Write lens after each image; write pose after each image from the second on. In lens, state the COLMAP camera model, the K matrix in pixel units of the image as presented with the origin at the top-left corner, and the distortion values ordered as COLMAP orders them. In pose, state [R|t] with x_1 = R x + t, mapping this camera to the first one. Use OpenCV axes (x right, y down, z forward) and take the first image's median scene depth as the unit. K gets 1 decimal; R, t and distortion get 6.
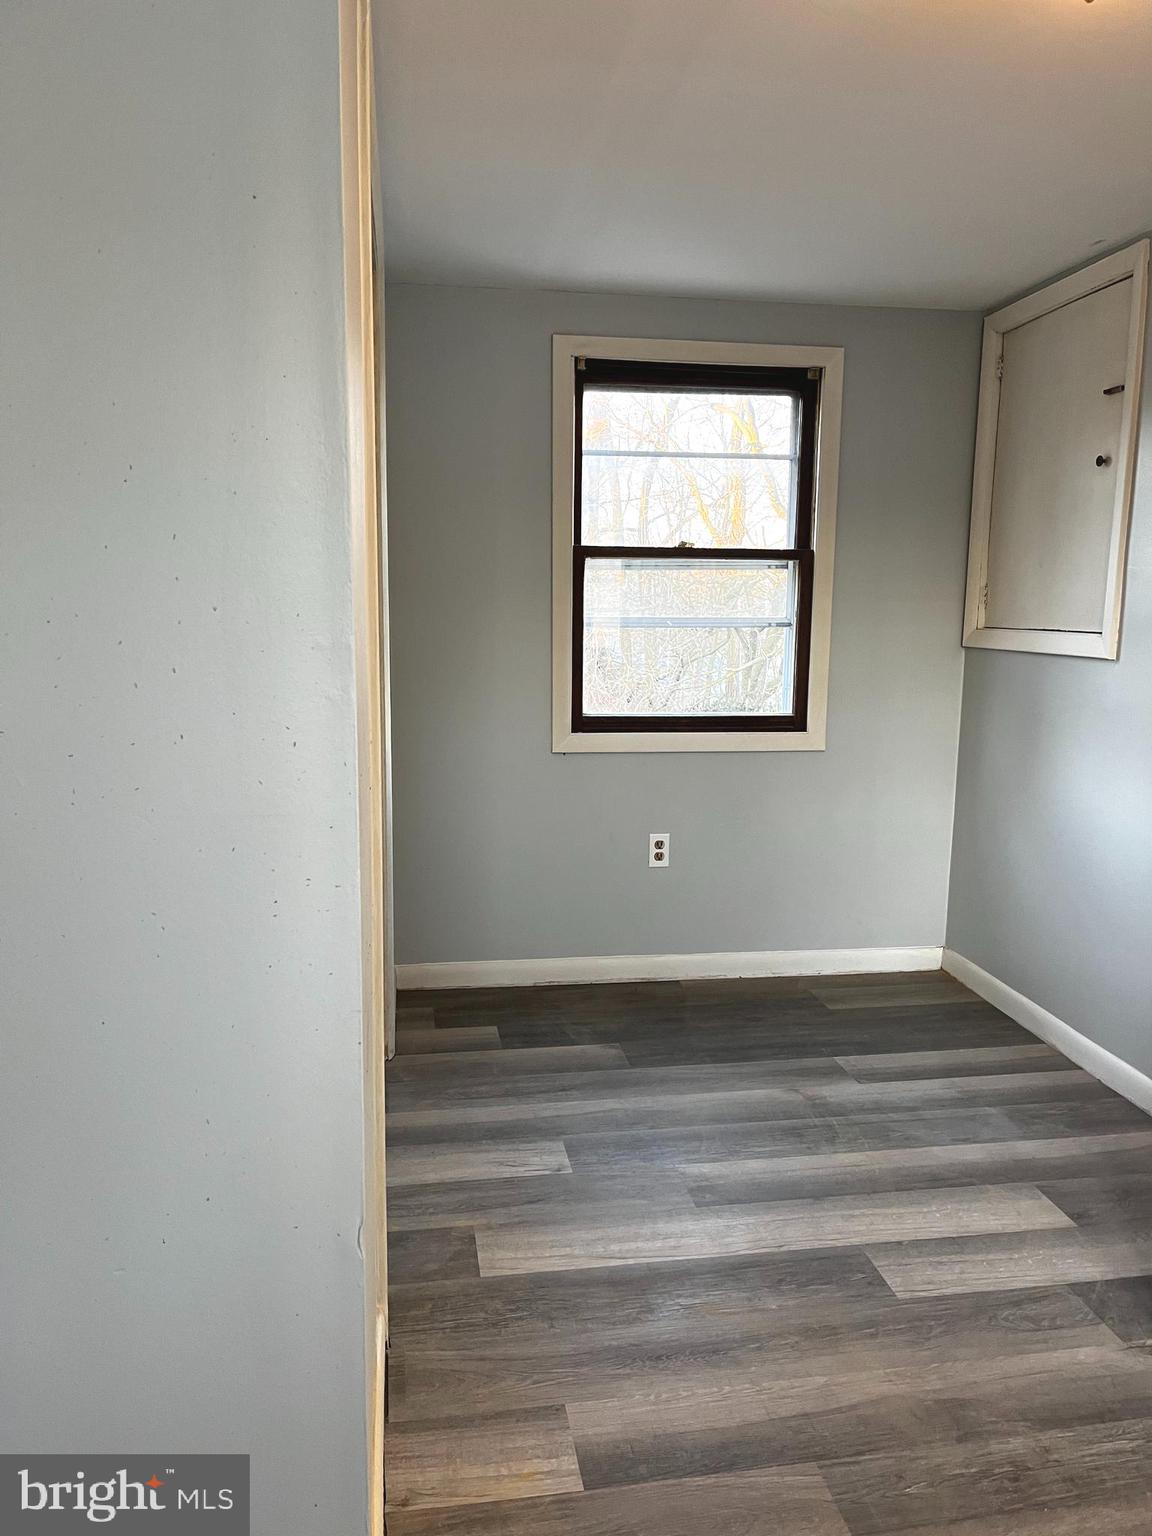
lens RADIAL K [[1157.0, 0, 575.0], [0, 1157.0, 767.4], [0, 0, 1]] dist [0.063340, -0.086749]
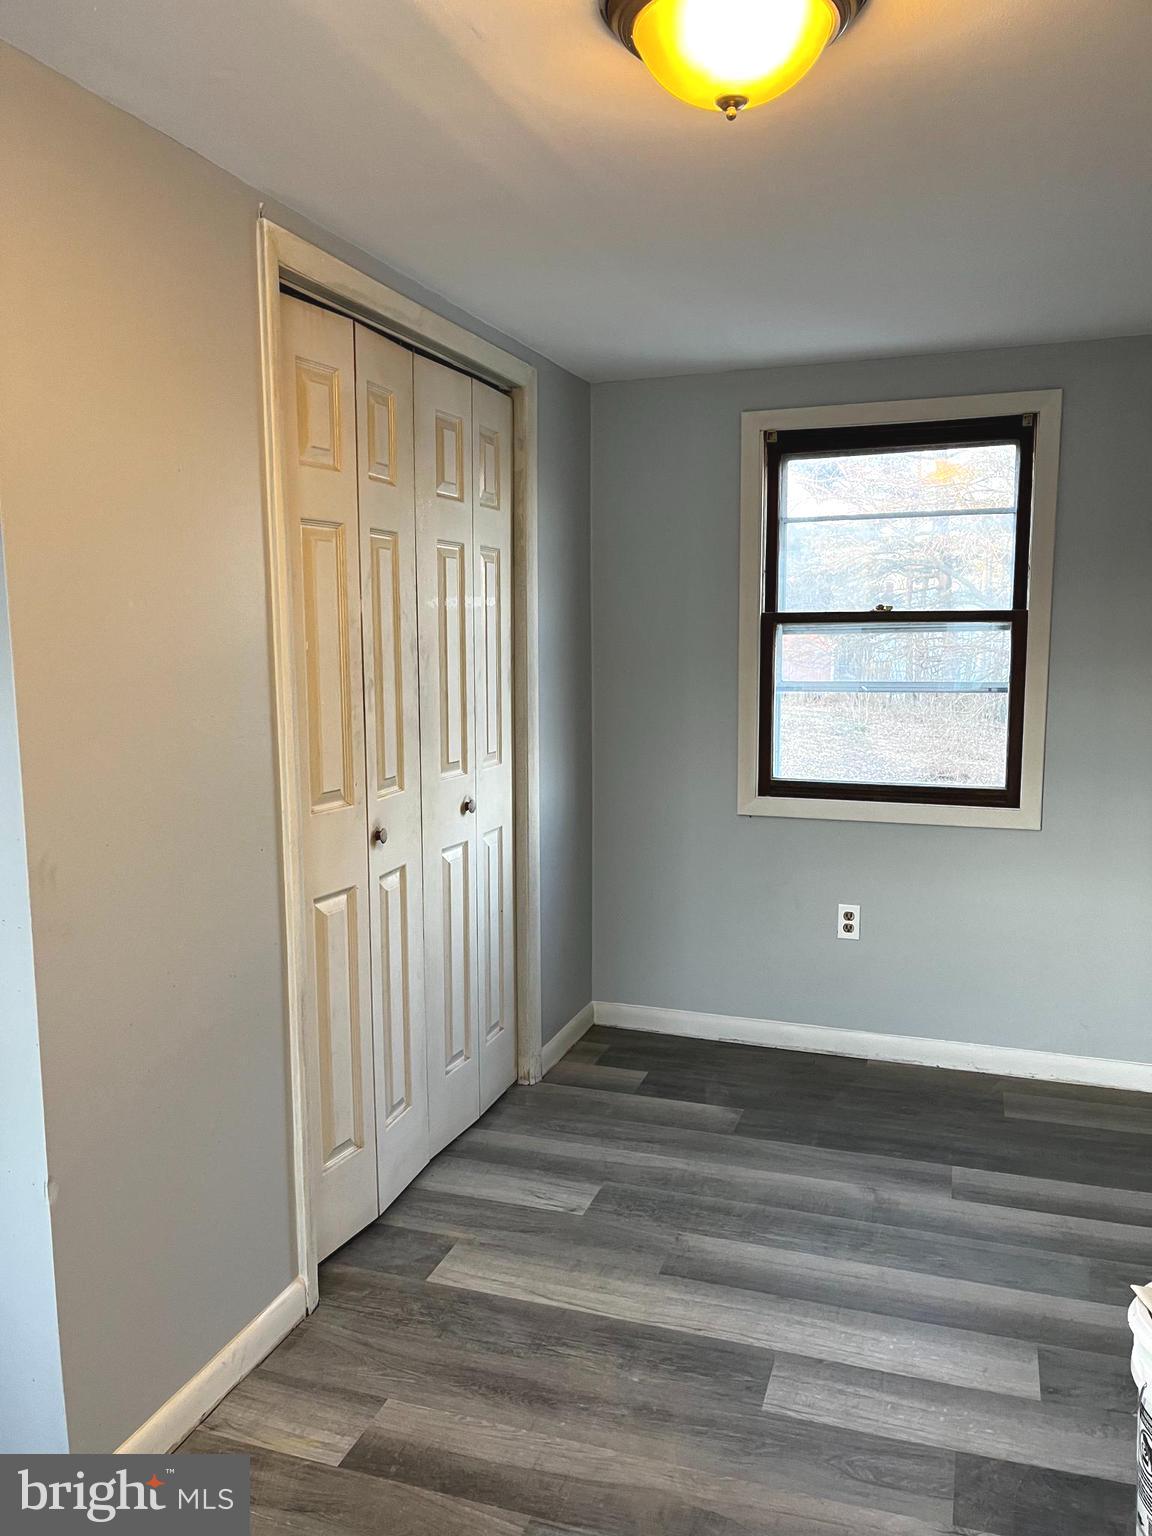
lens RADIAL K [[1157.0, 0, 577.0], [0, 1157.0, 767.1], [0, 0, 1]] dist [0.063340, -0.086749]
pose [[0.876683, 0.040865, -0.479330, 0.394700], [-0.053333, 0.998500, -0.012417, -0.039260], [0.478104, 0.036449, 0.877547, 0.036626]]
